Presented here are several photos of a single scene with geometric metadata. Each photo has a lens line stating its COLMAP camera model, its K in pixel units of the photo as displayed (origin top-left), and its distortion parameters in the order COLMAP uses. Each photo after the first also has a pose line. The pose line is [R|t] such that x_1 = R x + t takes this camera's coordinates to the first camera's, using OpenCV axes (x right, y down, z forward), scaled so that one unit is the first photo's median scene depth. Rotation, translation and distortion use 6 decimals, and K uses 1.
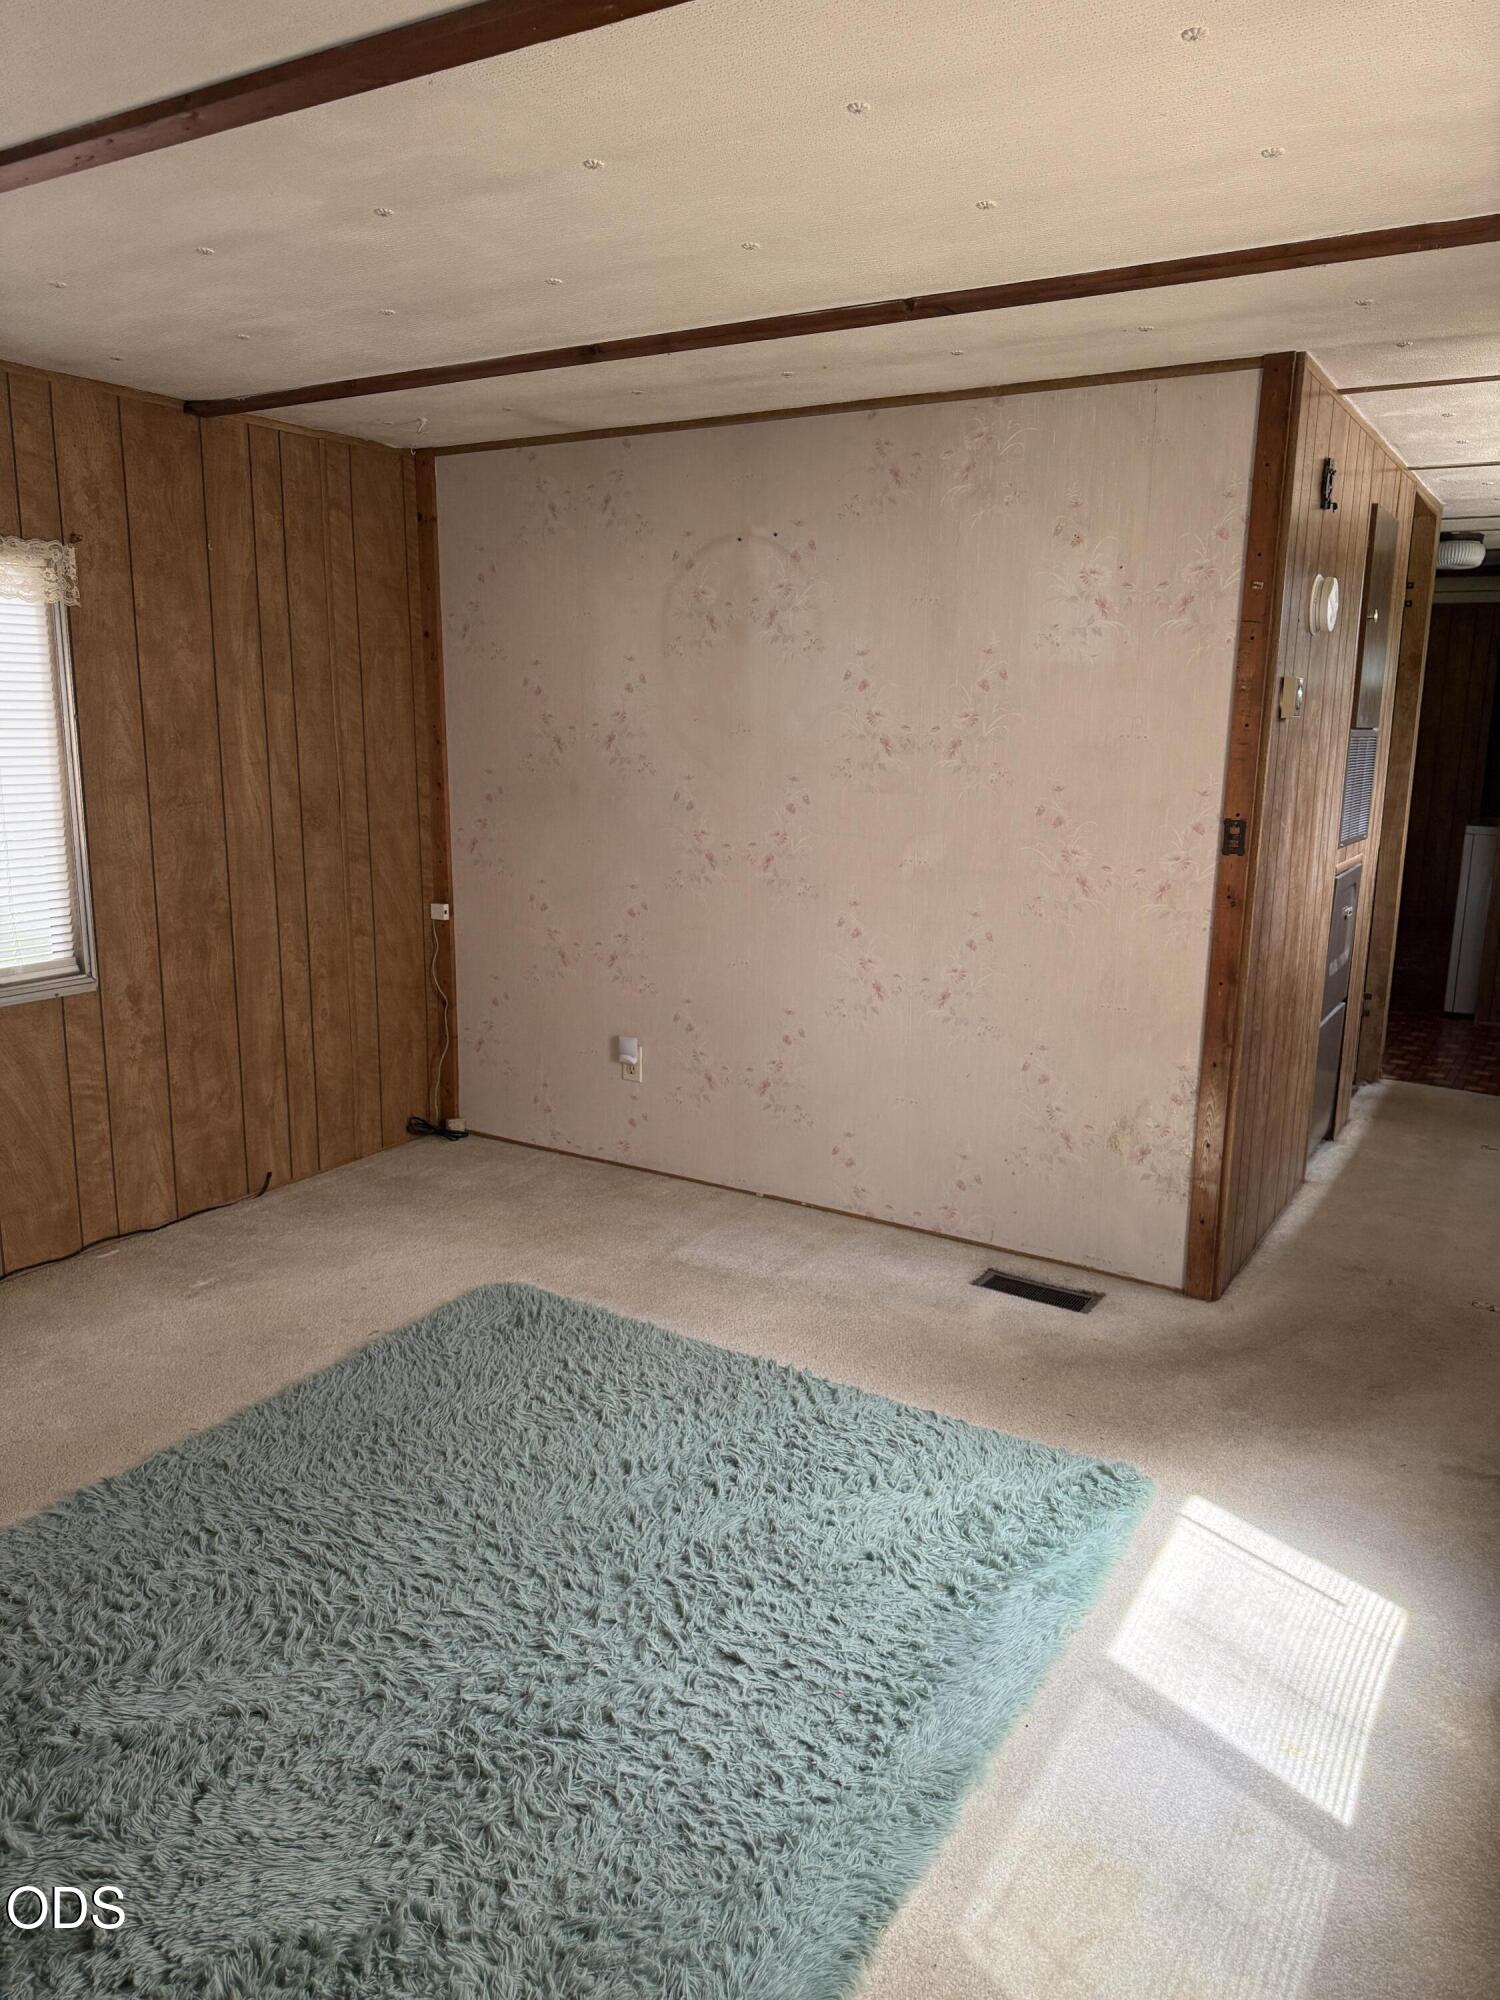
lens RADIAL K [[1438.2, 0, 750.0], [0, 1438.2, 1000.0], [0, 0, 1]] dist [0.158960, -0.076423]
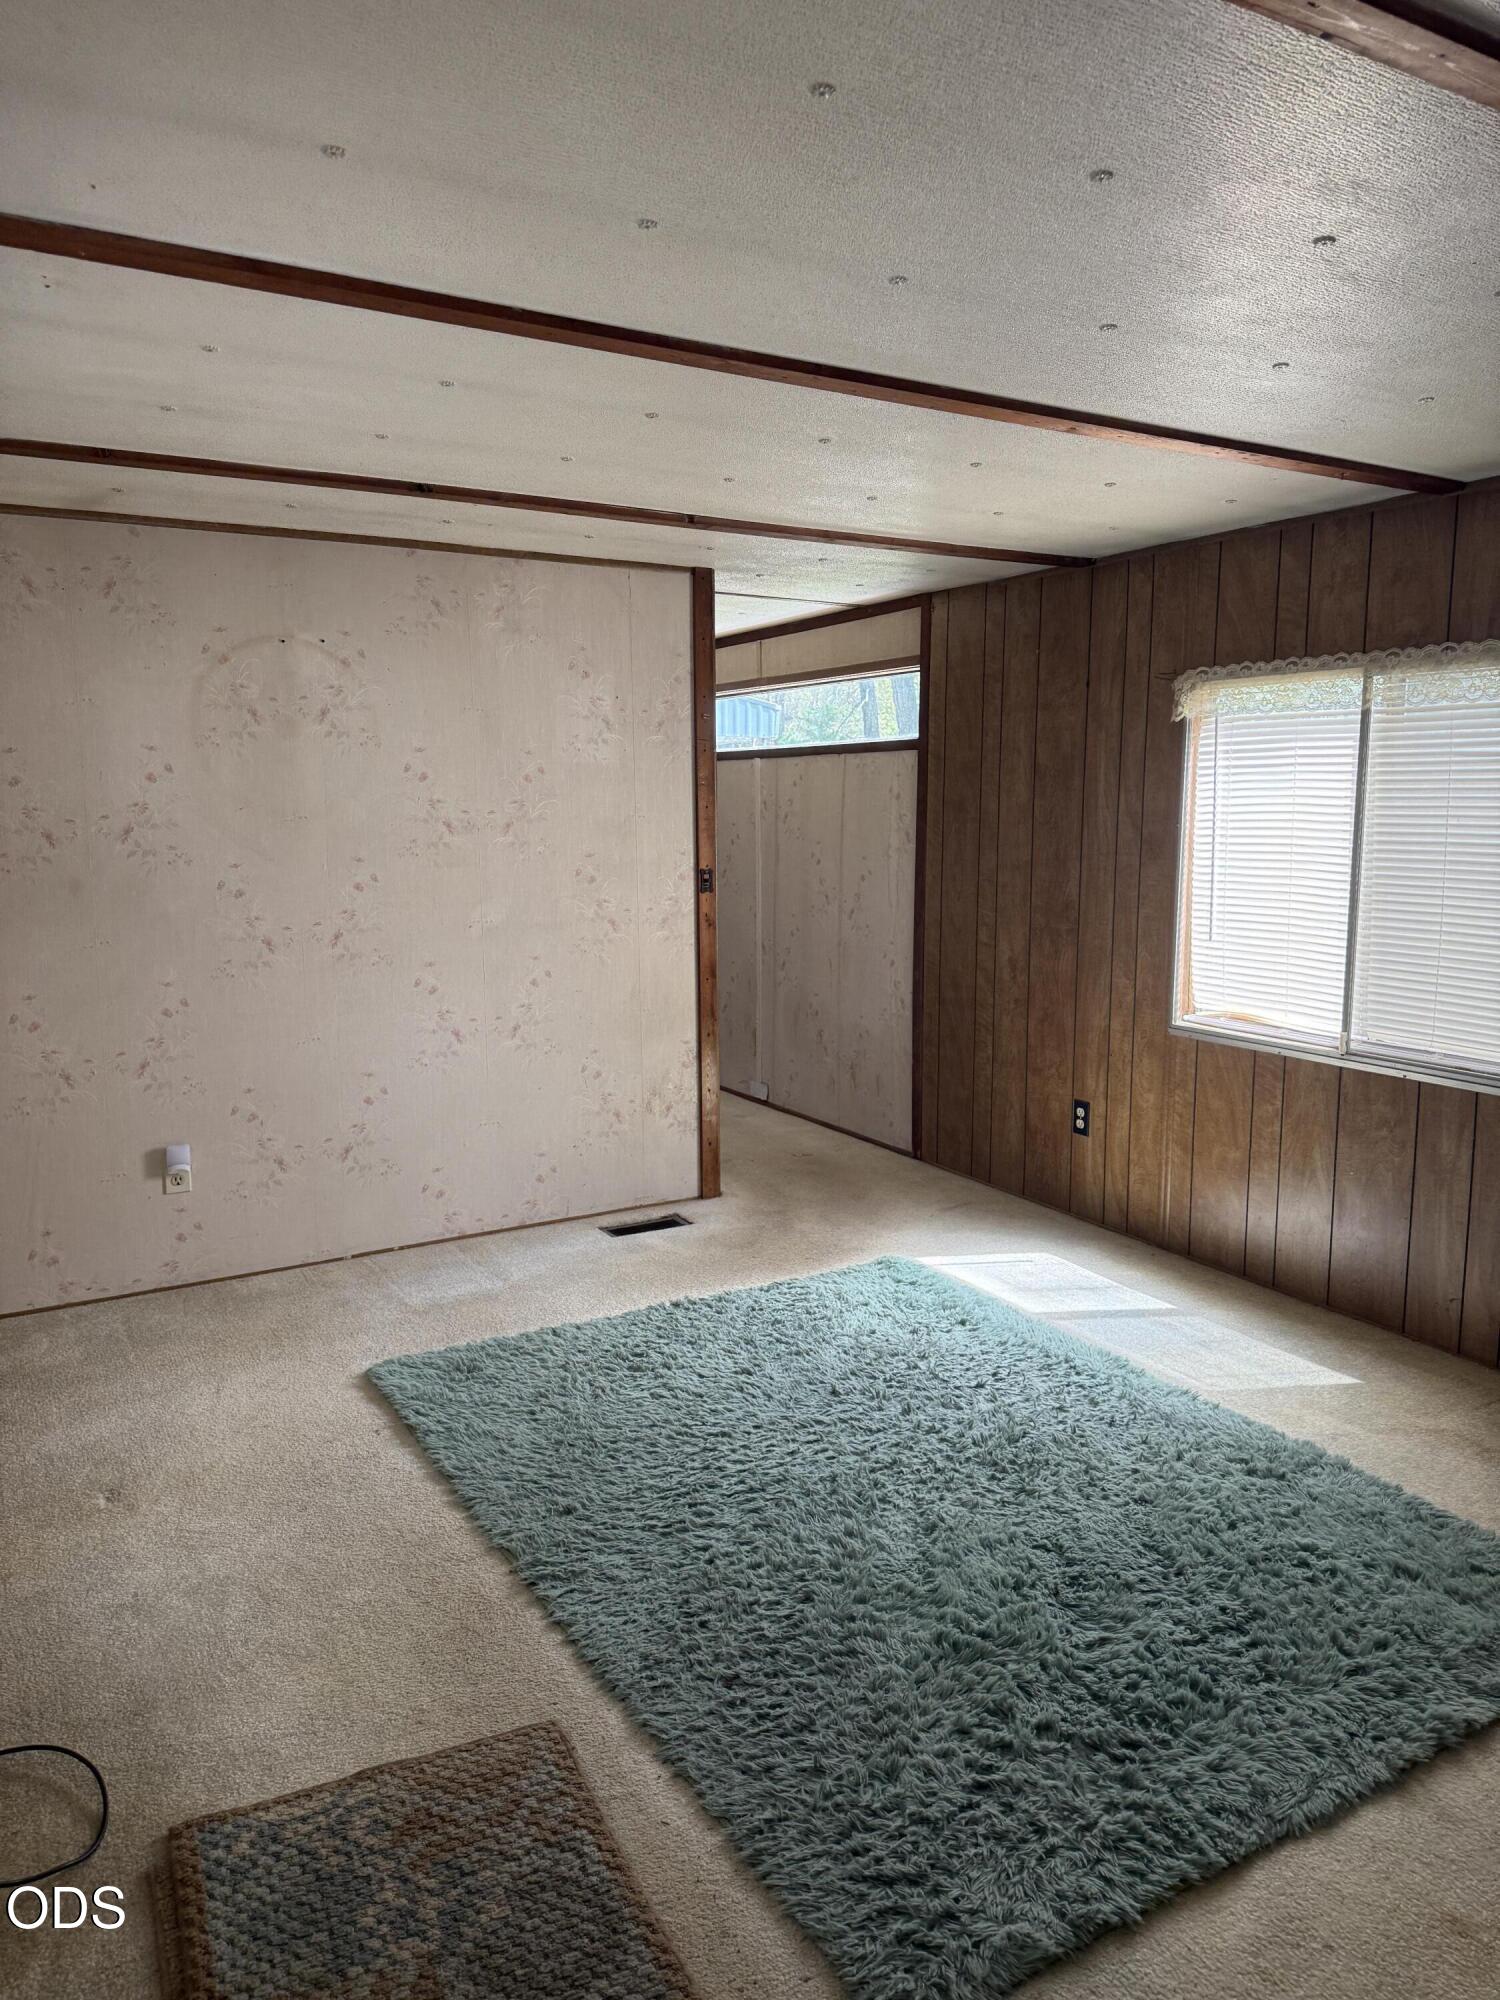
lens RADIAL K [[1382.3, 0, 750.0], [0, 1382.3, 1000.0], [0, 0, 1]] dist [0.216950, -0.379348]
pose [[0.474012, -0.136618, 0.869855, -0.802937], [0.193900, 0.979835, 0.048229, -0.045076], [-0.858904, 0.145804, 0.490944, 0.248082]]
